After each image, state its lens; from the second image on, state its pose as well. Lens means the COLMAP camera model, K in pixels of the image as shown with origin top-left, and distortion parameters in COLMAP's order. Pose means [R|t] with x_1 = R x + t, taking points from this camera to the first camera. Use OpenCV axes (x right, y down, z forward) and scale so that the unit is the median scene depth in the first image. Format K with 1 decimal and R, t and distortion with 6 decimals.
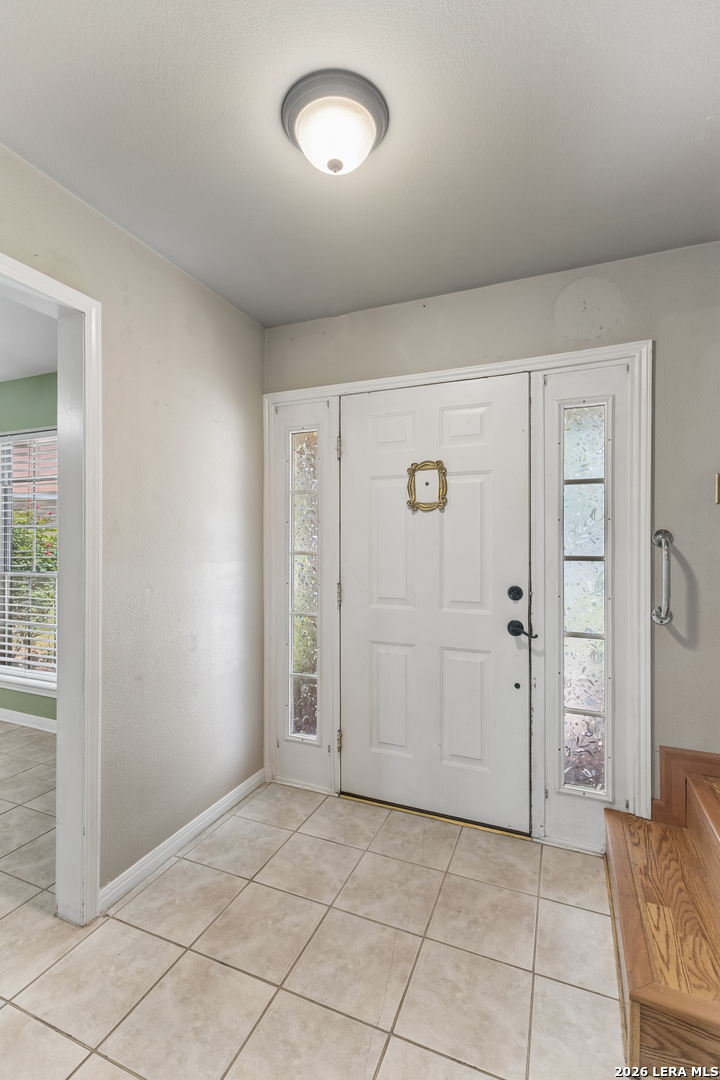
lens RADIAL K [[492.6, 0, 360.0], [0, 492.6, 540.0], [0, 0, 1]] dist [0.003473, 0.000720]
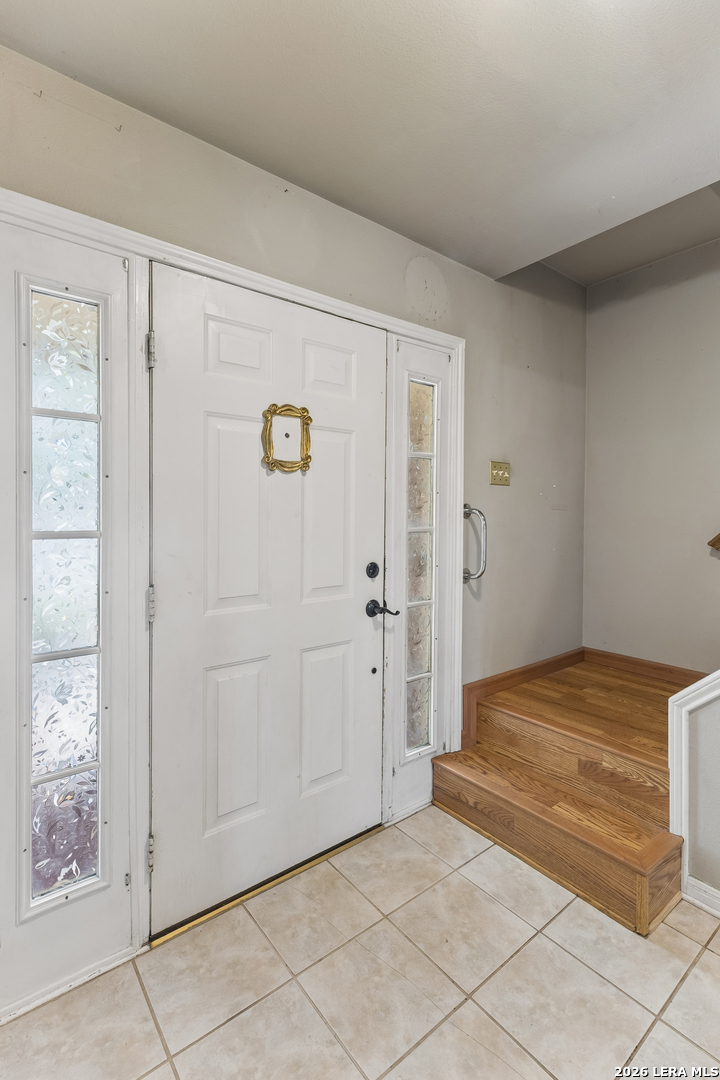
lens RADIAL K [[502.0, 0, 360.8], [0, 502.0, 522.3], [0, 0, 1]] dist [0.003144, 0.000305]
pose [[0.478803, -0.013994, 0.877811, -0.512422], [-0.003672, 0.999832, 0.017942, 0.002903], [-0.877915, -0.011814, 0.478671, 0.579455]]
